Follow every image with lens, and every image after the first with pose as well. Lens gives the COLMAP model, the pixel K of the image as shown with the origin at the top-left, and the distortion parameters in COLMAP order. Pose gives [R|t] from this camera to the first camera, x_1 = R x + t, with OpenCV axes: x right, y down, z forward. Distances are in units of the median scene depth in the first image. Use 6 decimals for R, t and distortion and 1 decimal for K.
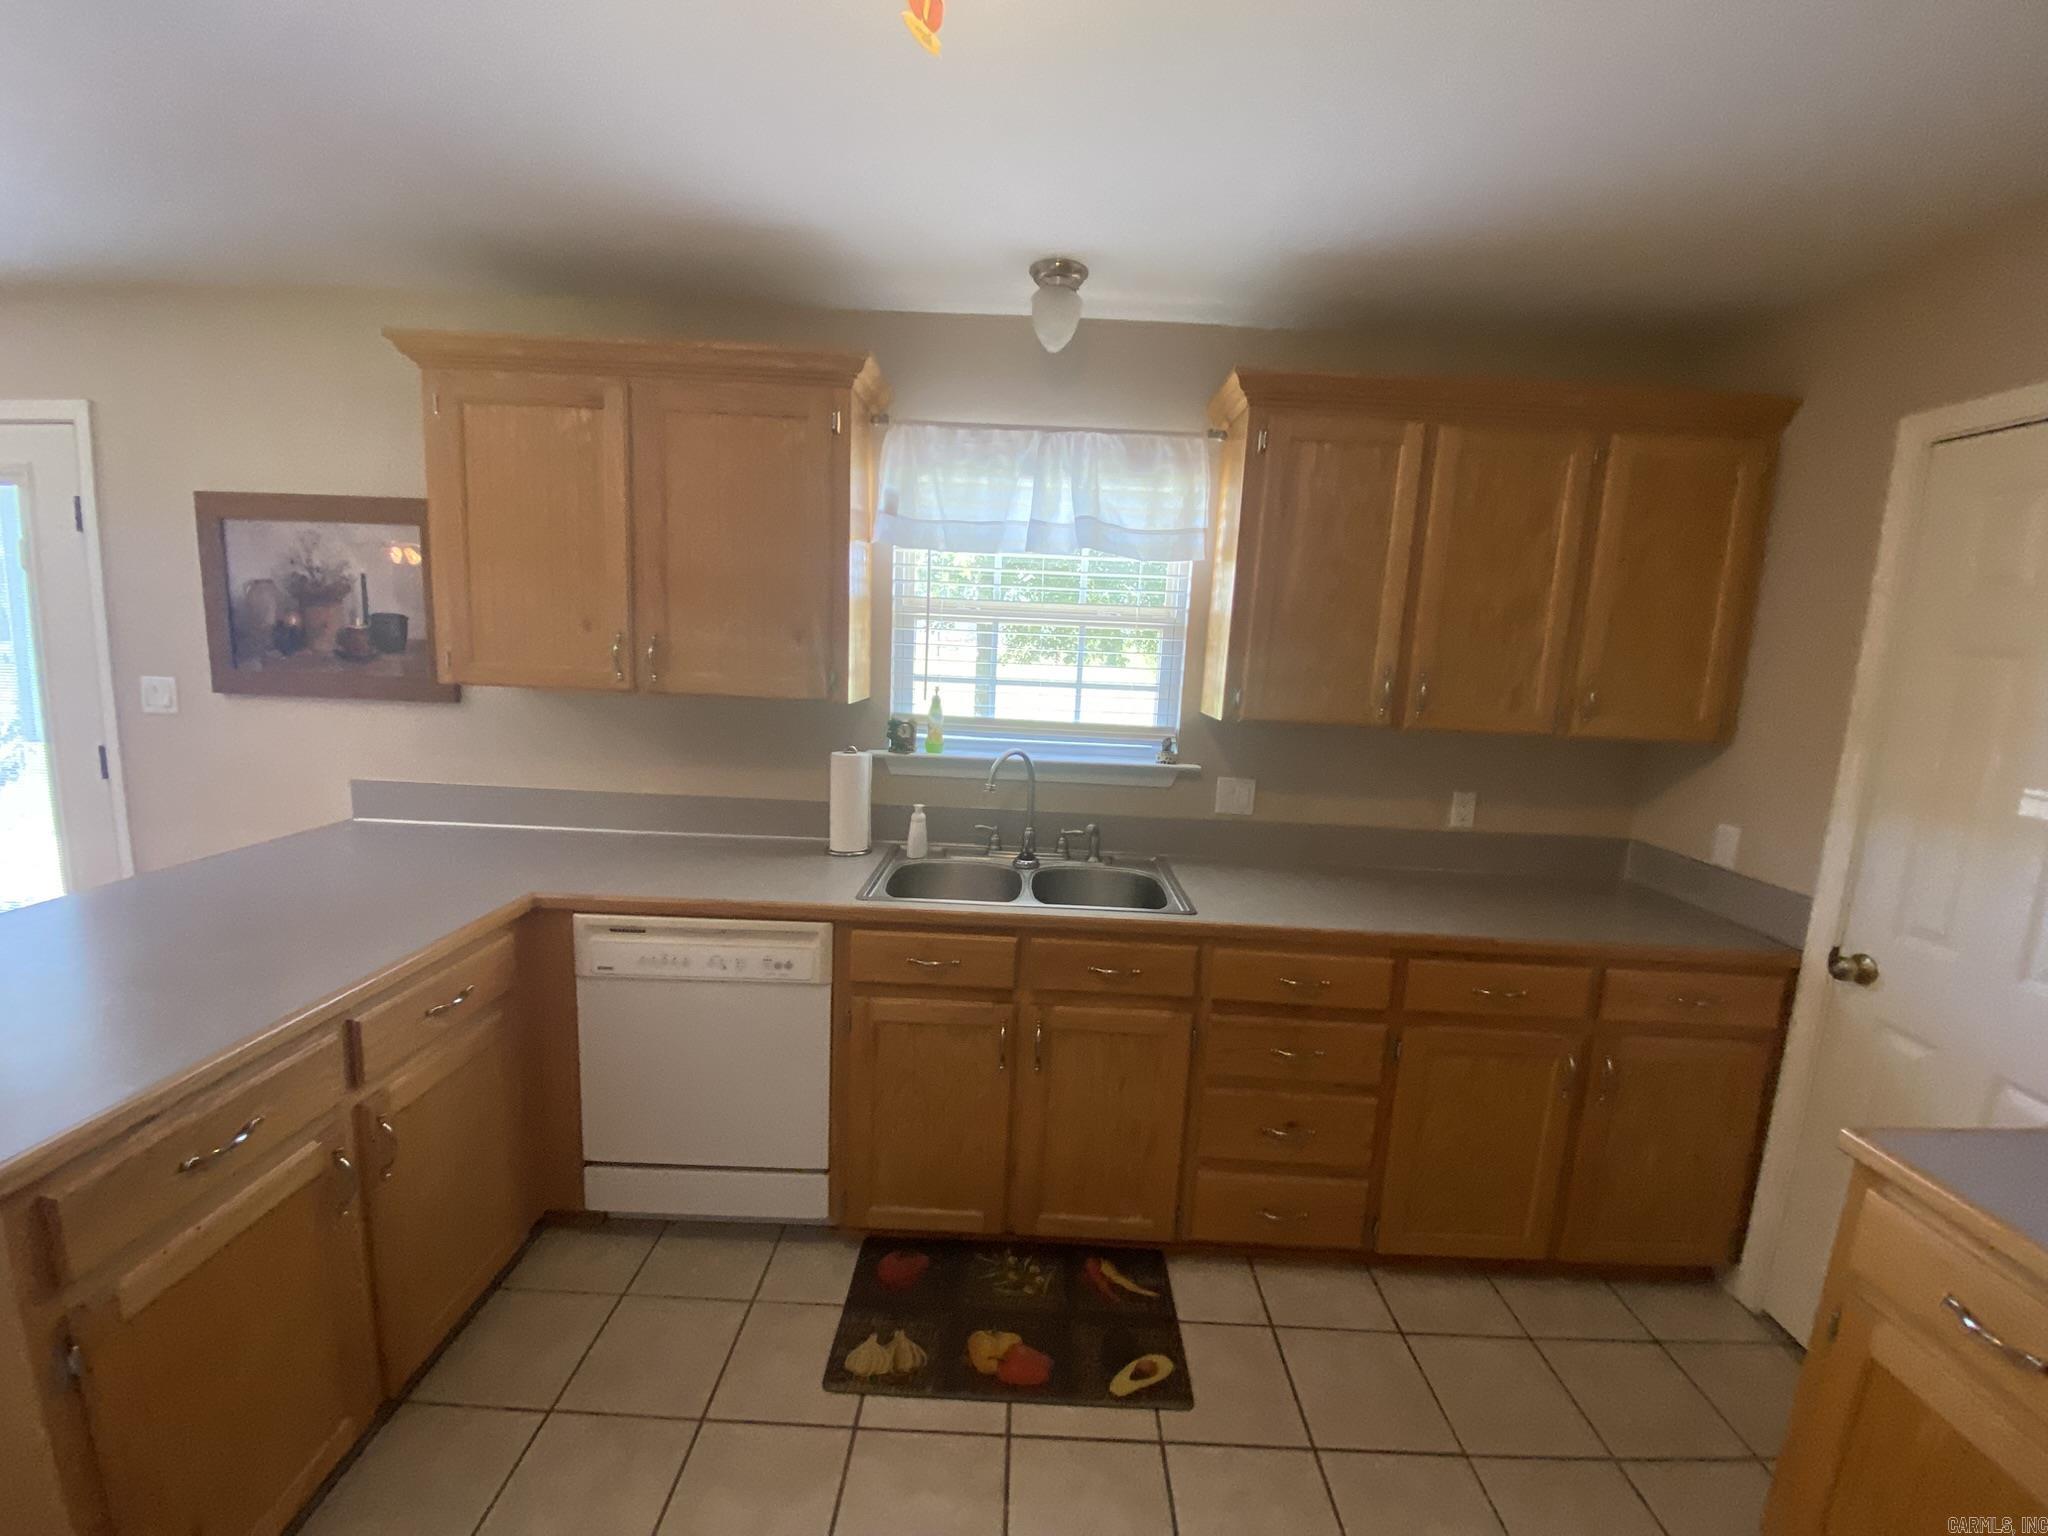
lens RADIAL K [[828.6, 0, 1025.9], [0, 828.6, 772.9], [0, 0, 1]] dist [0.029962, -0.025668]
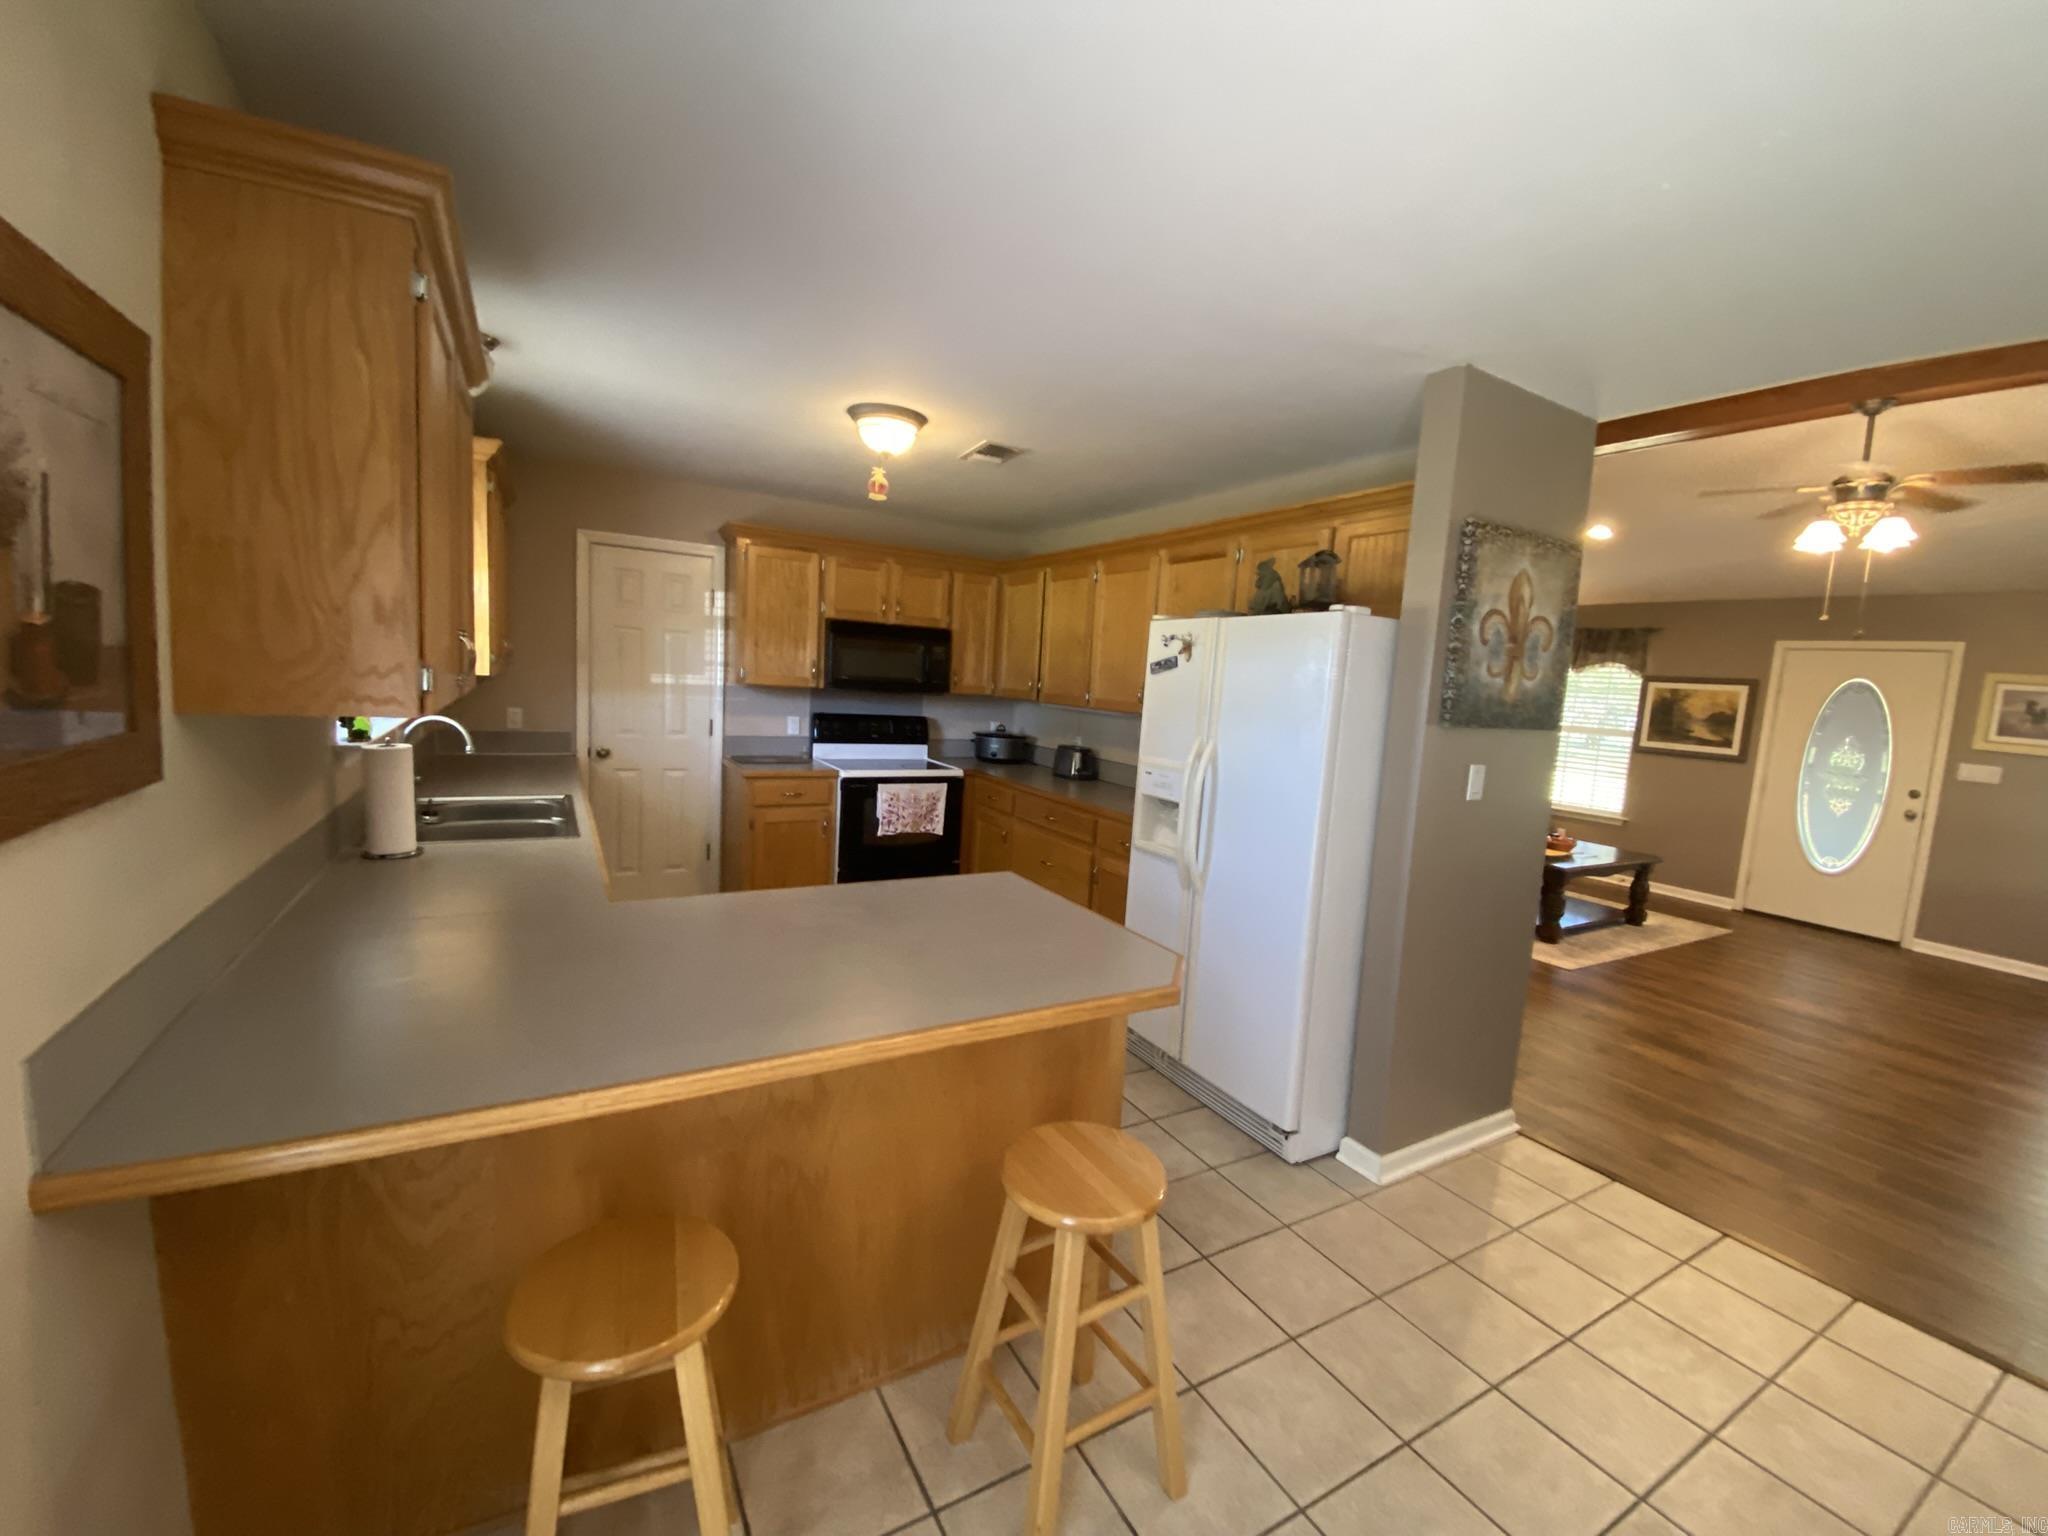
lens RADIAL K [[842.0, 0, 1033.7], [0, 842.0, 770.1], [0, 0, 1]] dist [0.000283, -0.010755]
pose [[-0.502244, -0.176603, 0.846500, -1.571057], [0.044097, 0.972419, 0.229037, -0.205749], [-0.863601, 0.152360, -0.480604, 0.961110]]
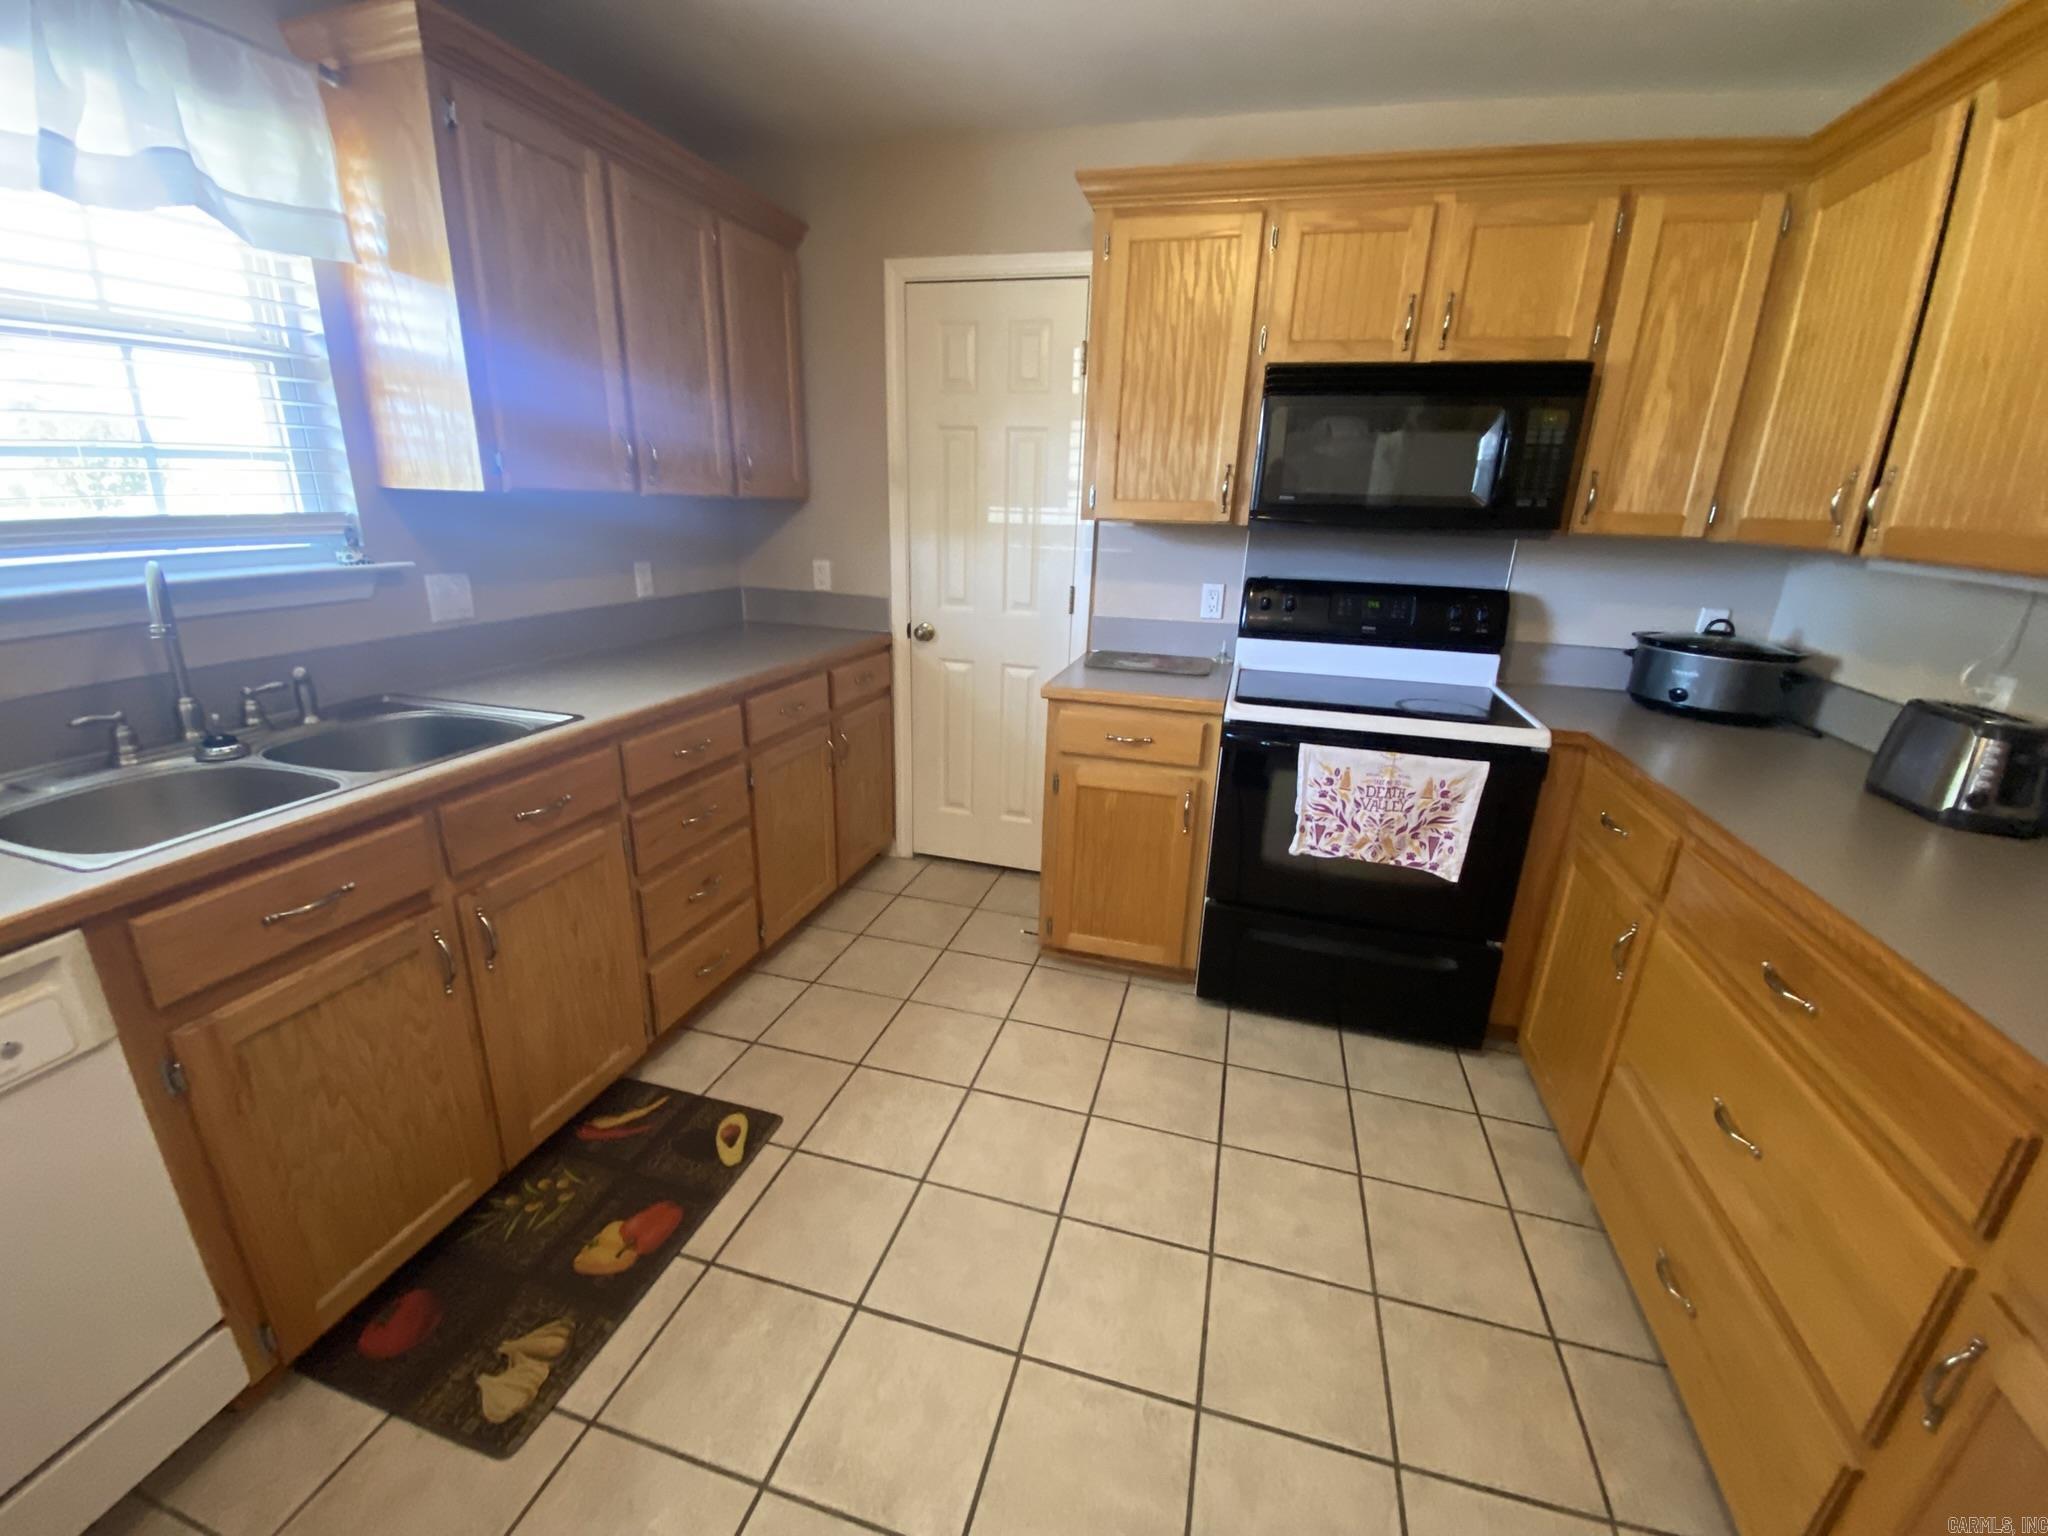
lens RADIAL K [[828.6, 0, 1025.9], [0, 828.6, 772.9], [0, 0, 1]] dist [0.029962, -0.025668]
pose [[0.268081, -0.335726, 0.903006, -0.474083], [0.126451, 0.941468, 0.312486, 0.006831], [-0.955062, 0.030415, 0.294843, 0.279032]]
